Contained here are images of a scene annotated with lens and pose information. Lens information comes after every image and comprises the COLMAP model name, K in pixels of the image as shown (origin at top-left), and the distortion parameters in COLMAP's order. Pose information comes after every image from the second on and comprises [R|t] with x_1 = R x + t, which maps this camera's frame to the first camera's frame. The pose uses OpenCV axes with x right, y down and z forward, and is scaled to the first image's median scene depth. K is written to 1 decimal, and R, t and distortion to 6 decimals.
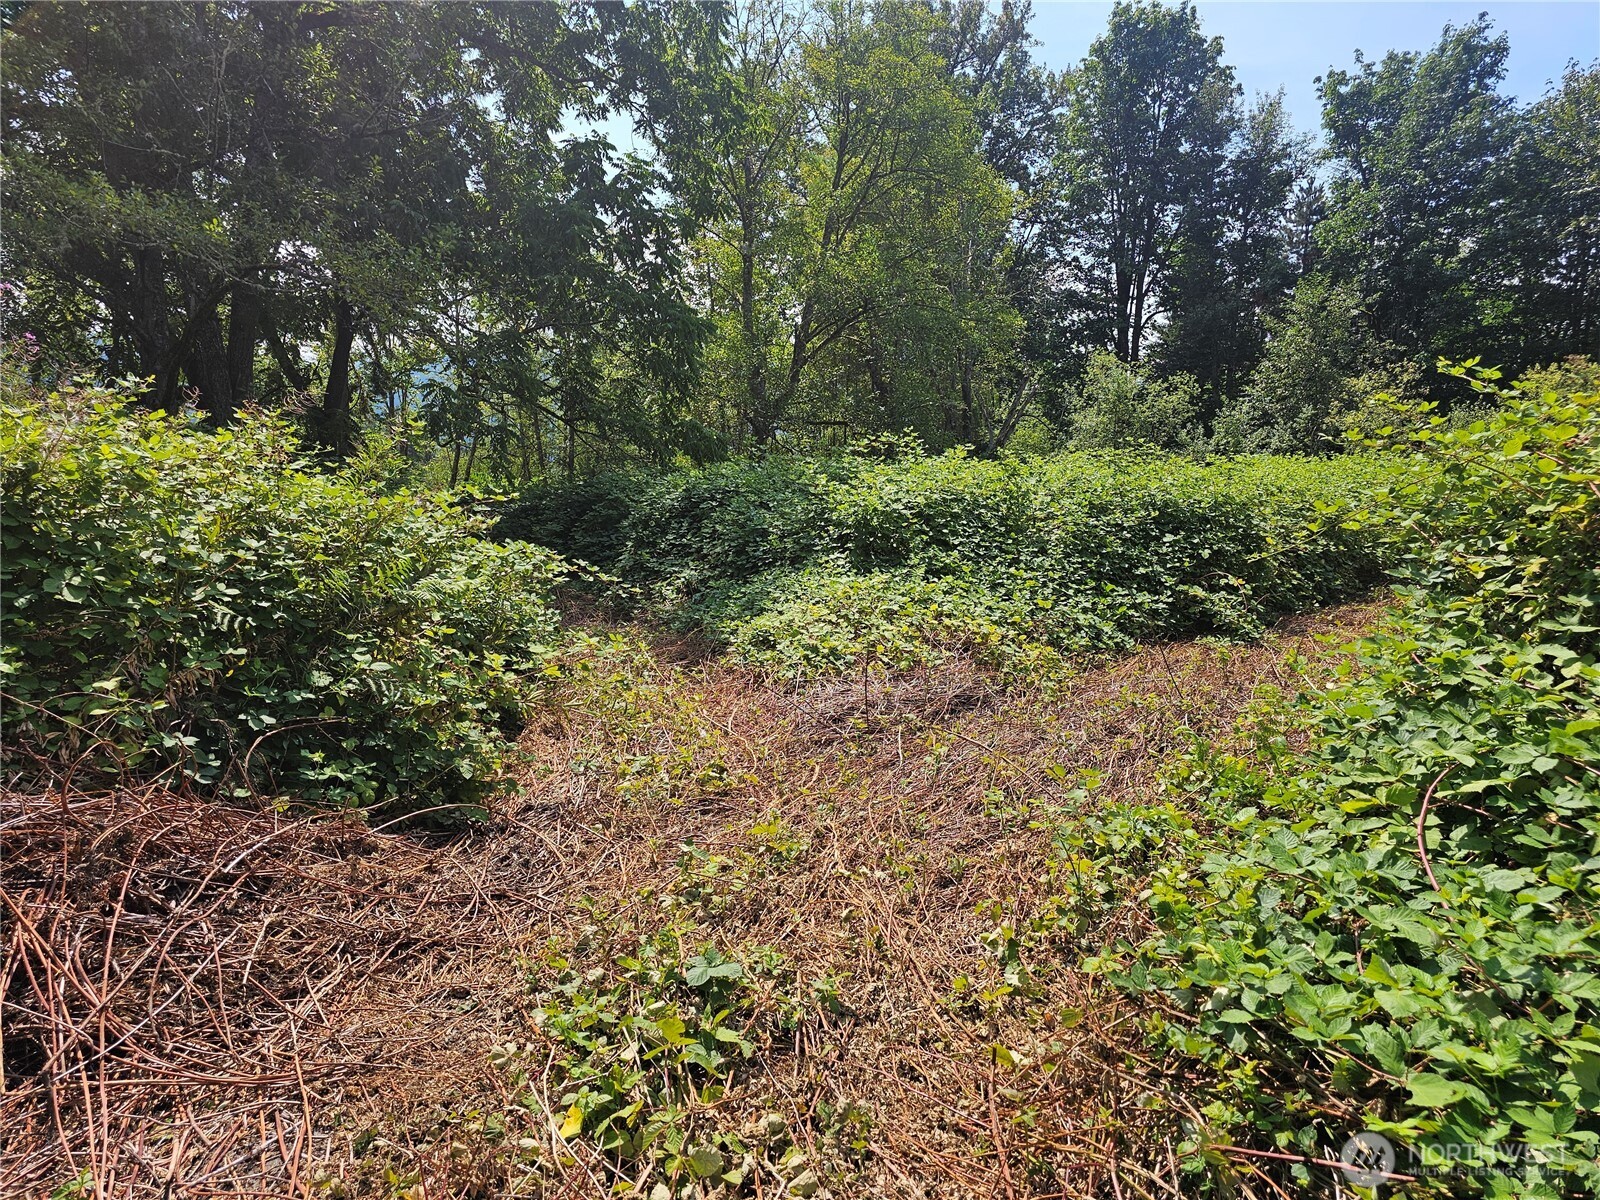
lens RADIAL K [[1054.9, 0, 809.5], [0, 1054.9, 605.8], [0, 0, 1]] dist [0.024329, -0.001582]
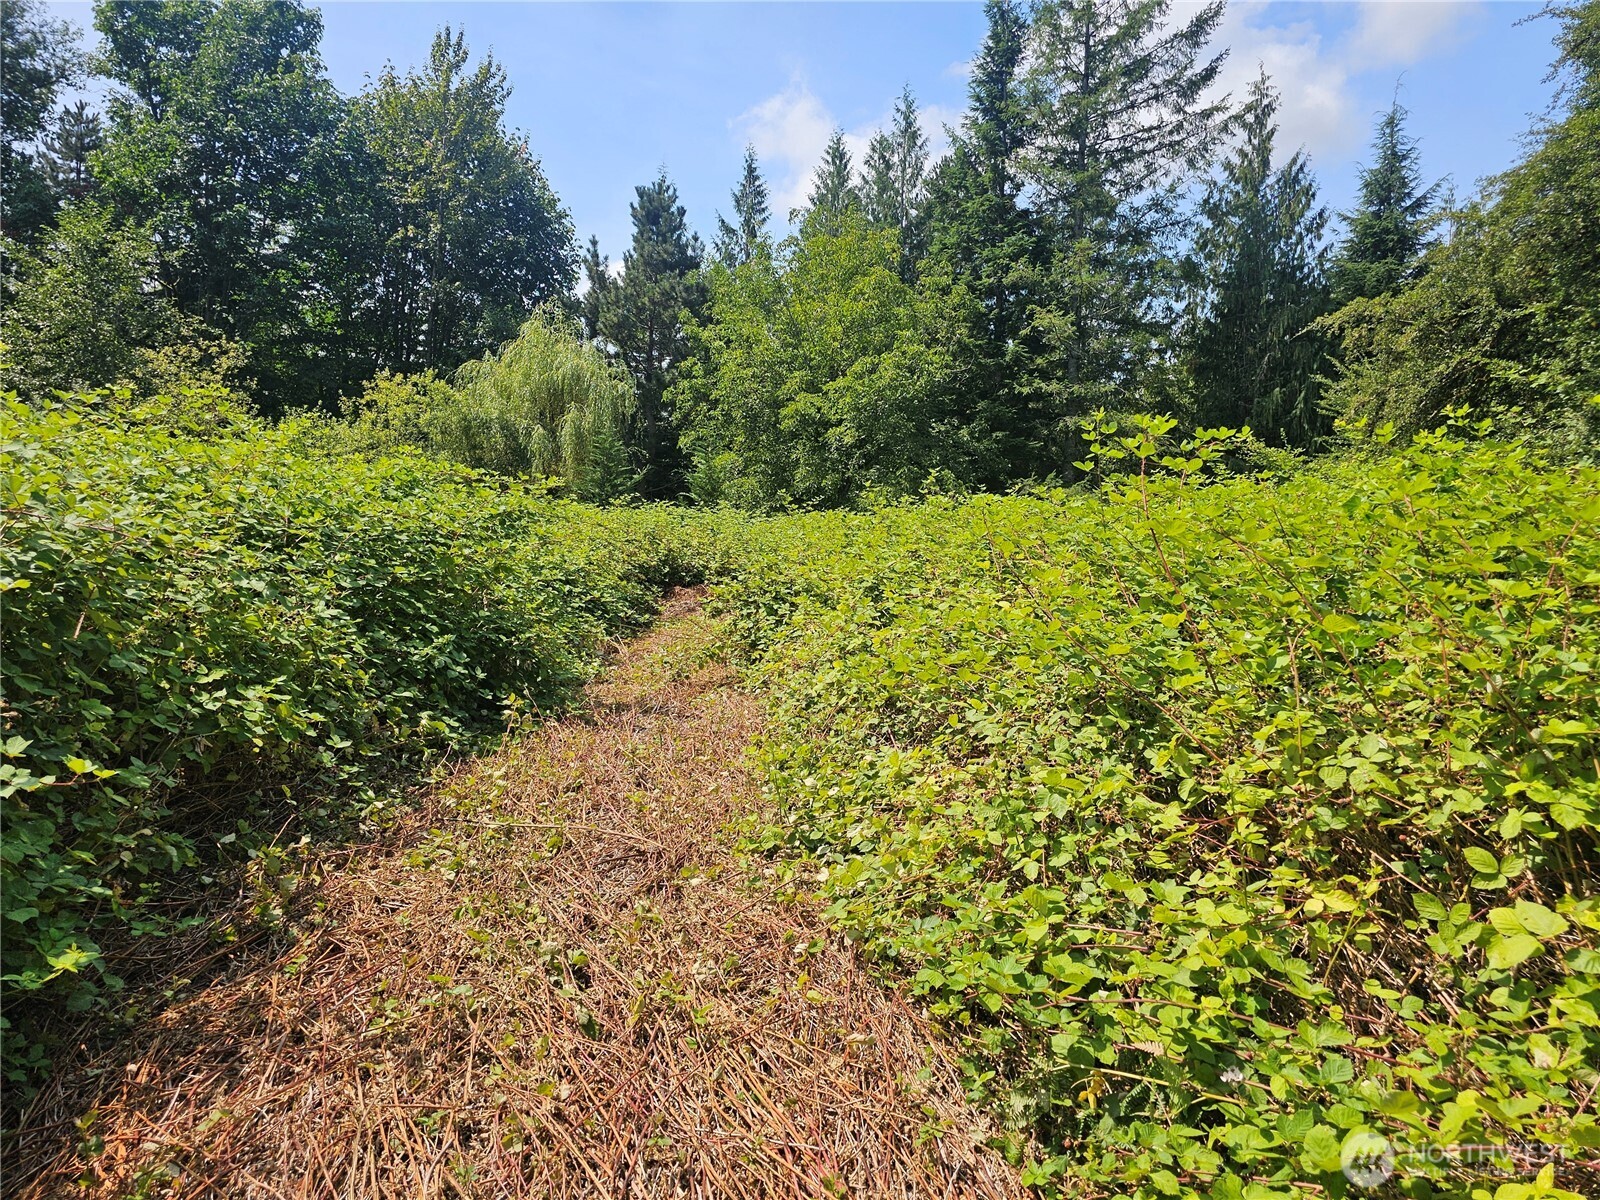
lens RADIAL K [[1086.5, 0, 801.9], [0, 1086.5, 581.1], [0, 0, 1]] dist [0.034284, 0.003607]
pose [[0.536259, 0.007307, 0.844022, 0.181344], [0.037405, 0.998774, -0.032412, -0.032378], [-0.843224, 0.048952, 0.535329, 0.357157]]
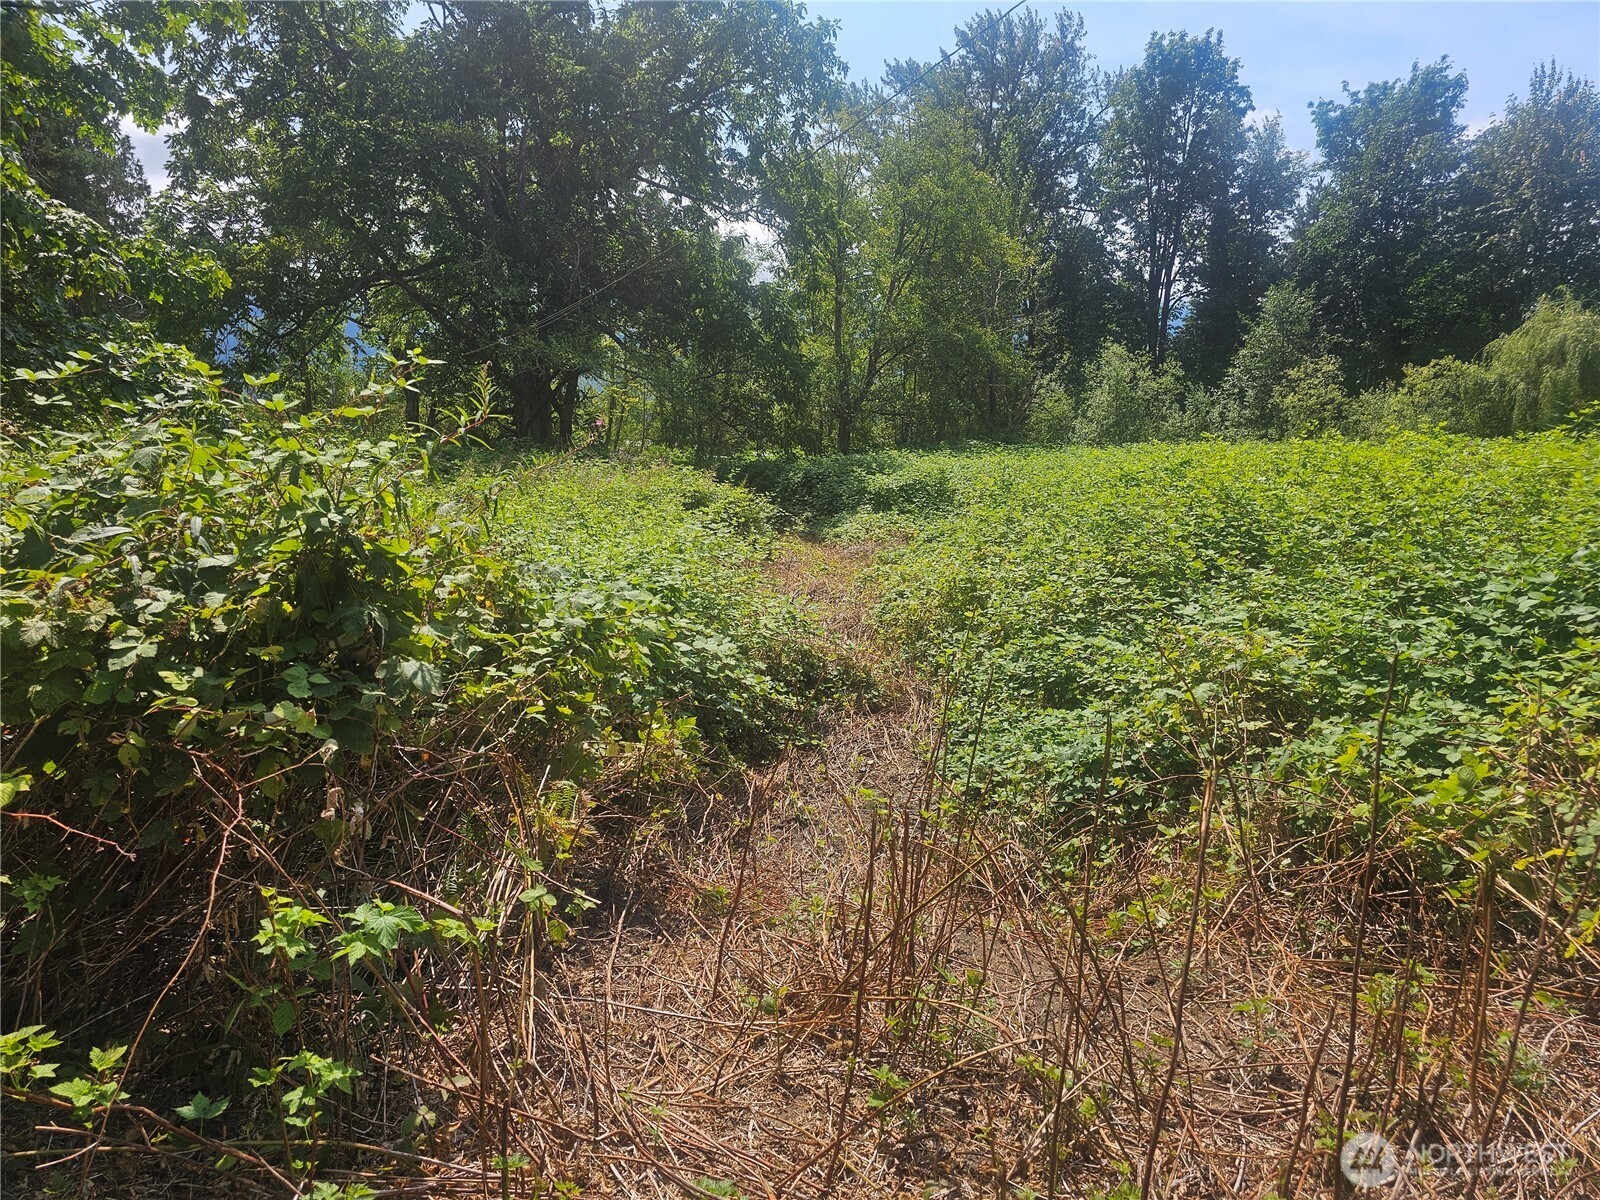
lens RADIAL K [[1054.9, 0, 809.5], [0, 1054.9, 605.8], [0, 0, 1]] dist [0.024329, -0.001582]
pose [[0.995972, 0.006400, -0.089440, 0.040637], [-0.001710, 0.998624, 0.052419, 0.021038], [0.089652, -0.052055, 0.994612, -0.549201]]
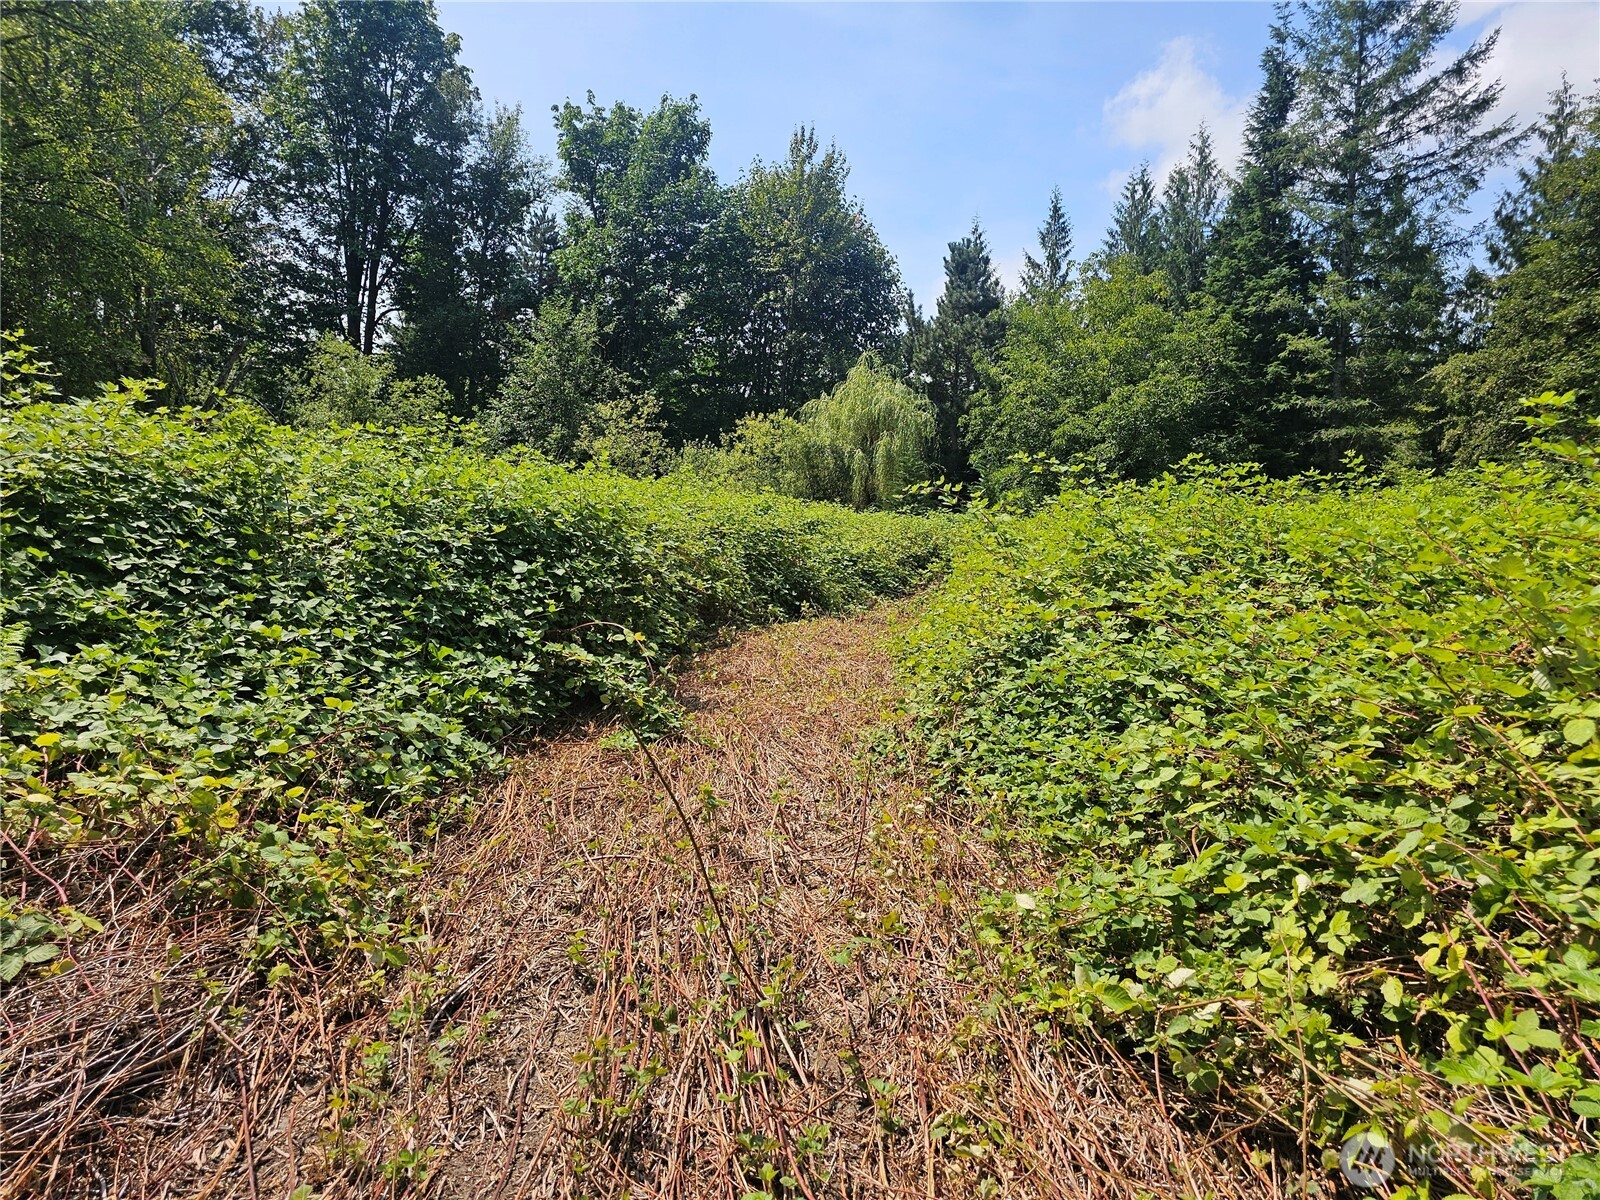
lens RADIAL K [[1054.9, 0, 809.5], [0, 1054.9, 605.8], [0, 0, 1]] dist [0.024329, -0.001582]
pose [[0.763206, 0.002375, 0.646151, 0.023250], [0.007595, 0.999891, -0.012646, -0.012049], [-0.646111, 0.014559, 0.763105, 0.154456]]
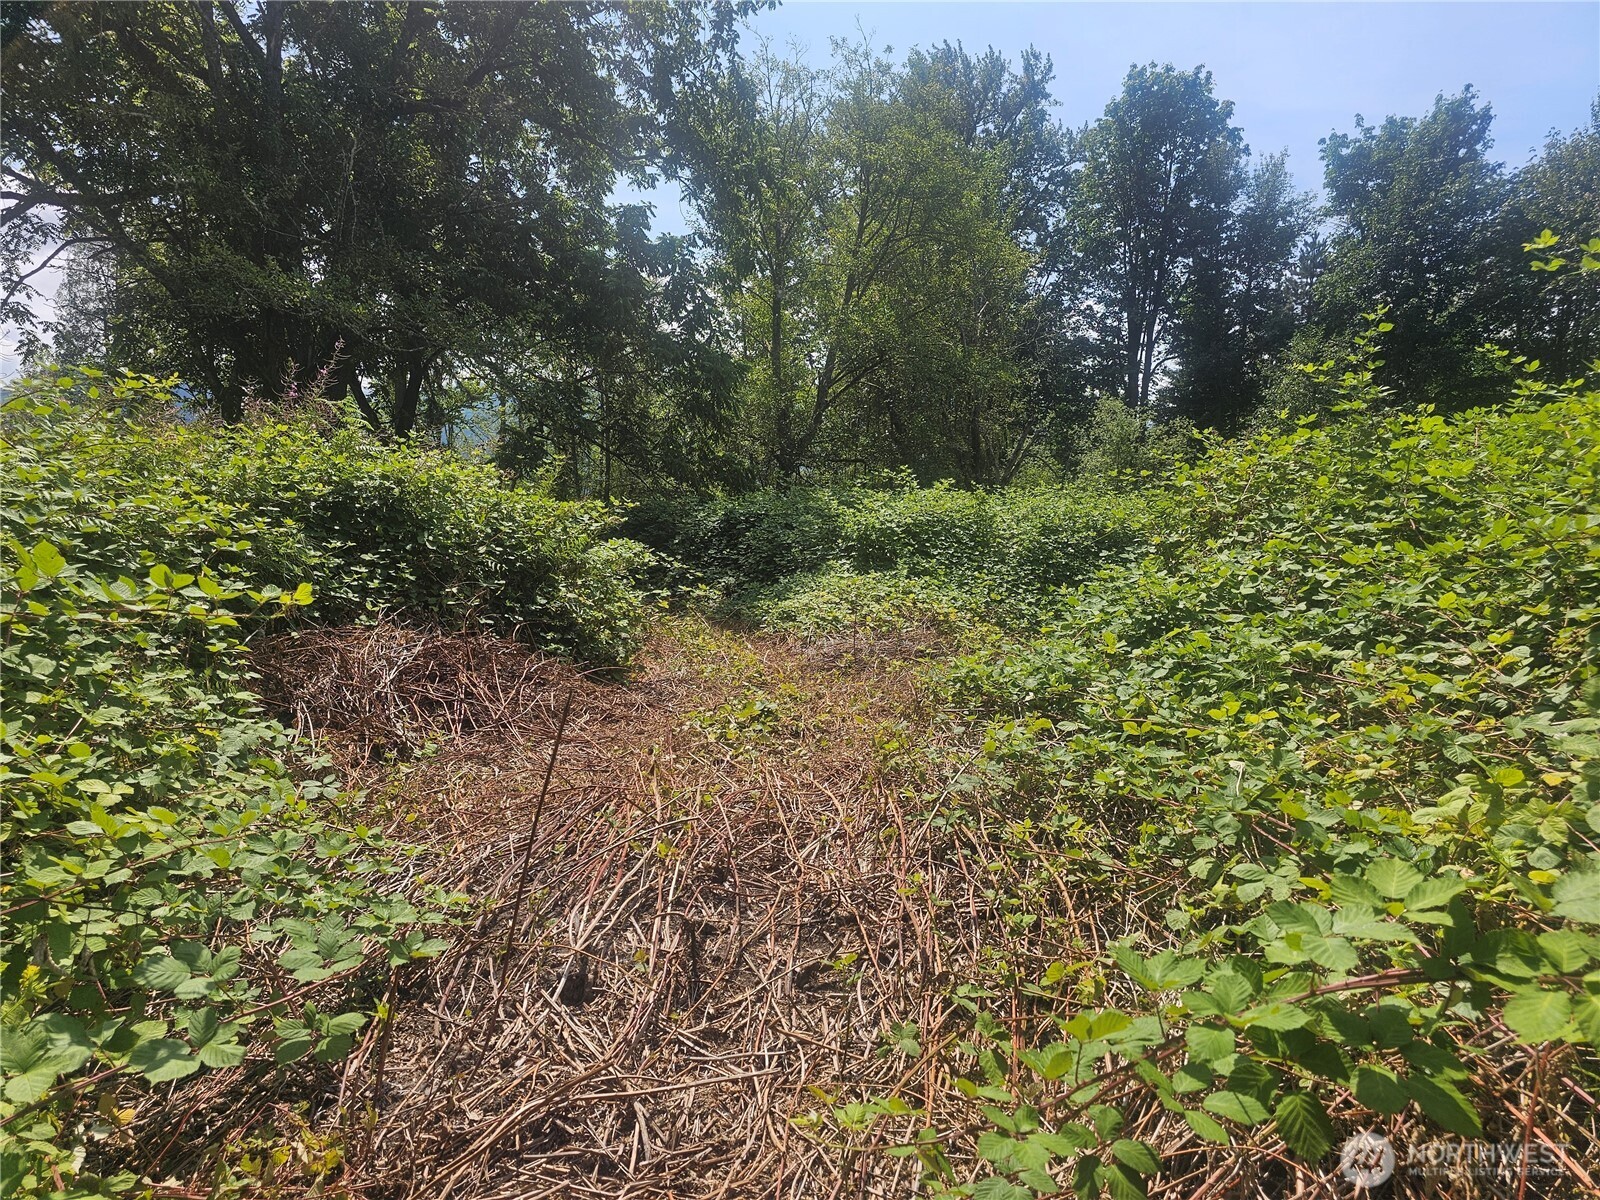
lens RADIAL K [[1056.5, 0, 807.5], [0, 1056.5, 618.0], [0, 0, 1]] dist [0.025084, -0.001325]
pose [[0.999613, 0.016092, -0.022686, 0.004188], [-0.016612, 0.999599, -0.022925, 0.018990], [0.022308, 0.023293, 0.999480, -0.110783]]
